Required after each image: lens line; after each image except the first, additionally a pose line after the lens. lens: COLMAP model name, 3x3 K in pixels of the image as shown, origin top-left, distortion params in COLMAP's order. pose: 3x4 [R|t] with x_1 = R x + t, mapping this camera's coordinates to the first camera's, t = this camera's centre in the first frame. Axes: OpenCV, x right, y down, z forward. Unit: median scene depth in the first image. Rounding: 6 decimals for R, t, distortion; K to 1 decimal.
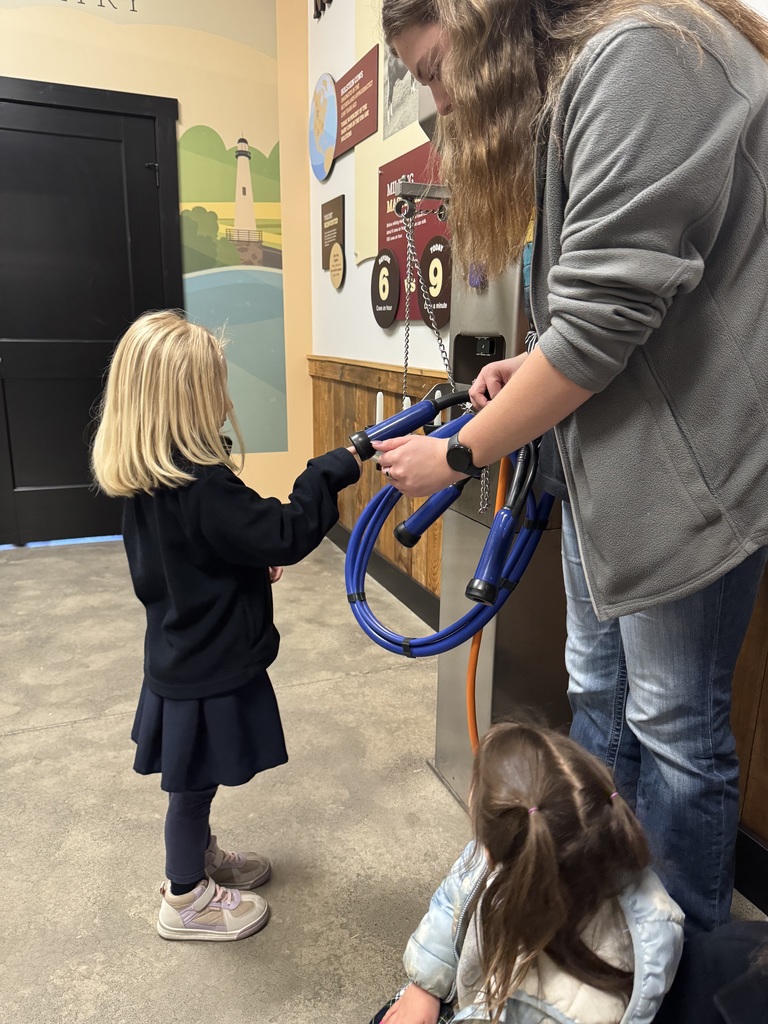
lens RADIAL K [[719.4, 0, 384.6], [0, 719.4, 510.2], [0, 0, 1]] dist [-0.003273, -0.001363]
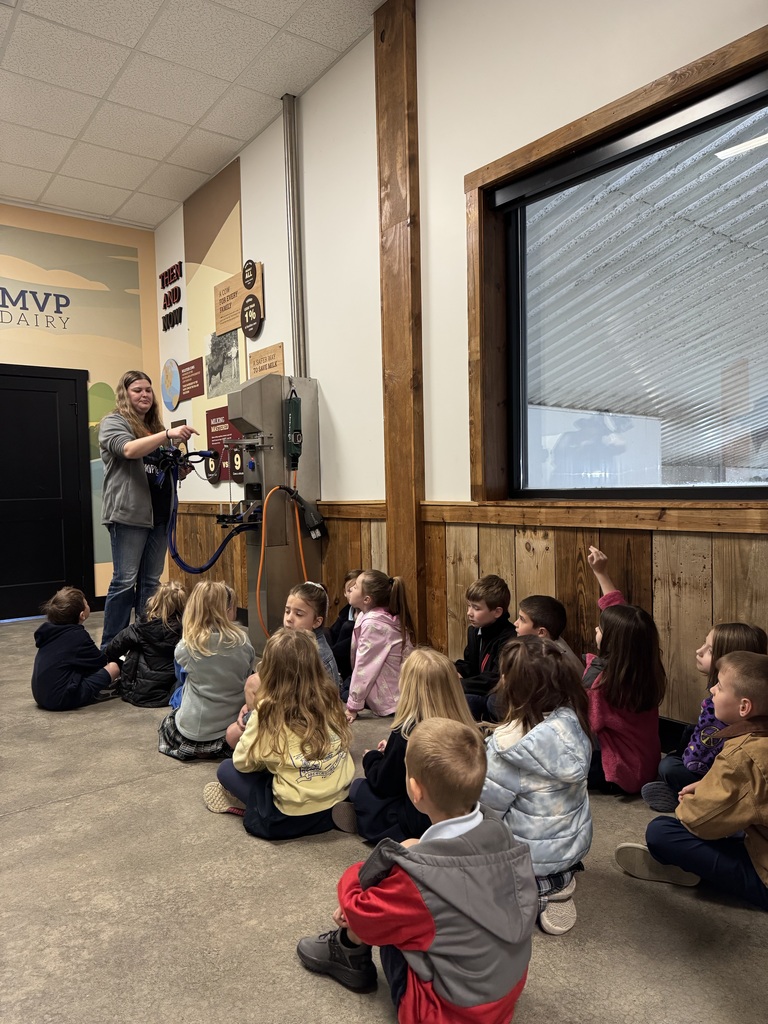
lens RADIAL K [[719.4, 0, 381.7], [0, 719.4, 513.5], [0, 0, 1]] dist [-0.003273, -0.001363]
pose [[0.962202, -0.052215, 0.267284, -0.089299], [0.107018, 0.974989, -0.194789, 0.277922], [-0.250429, 0.216031, 0.943725, -1.034651]]
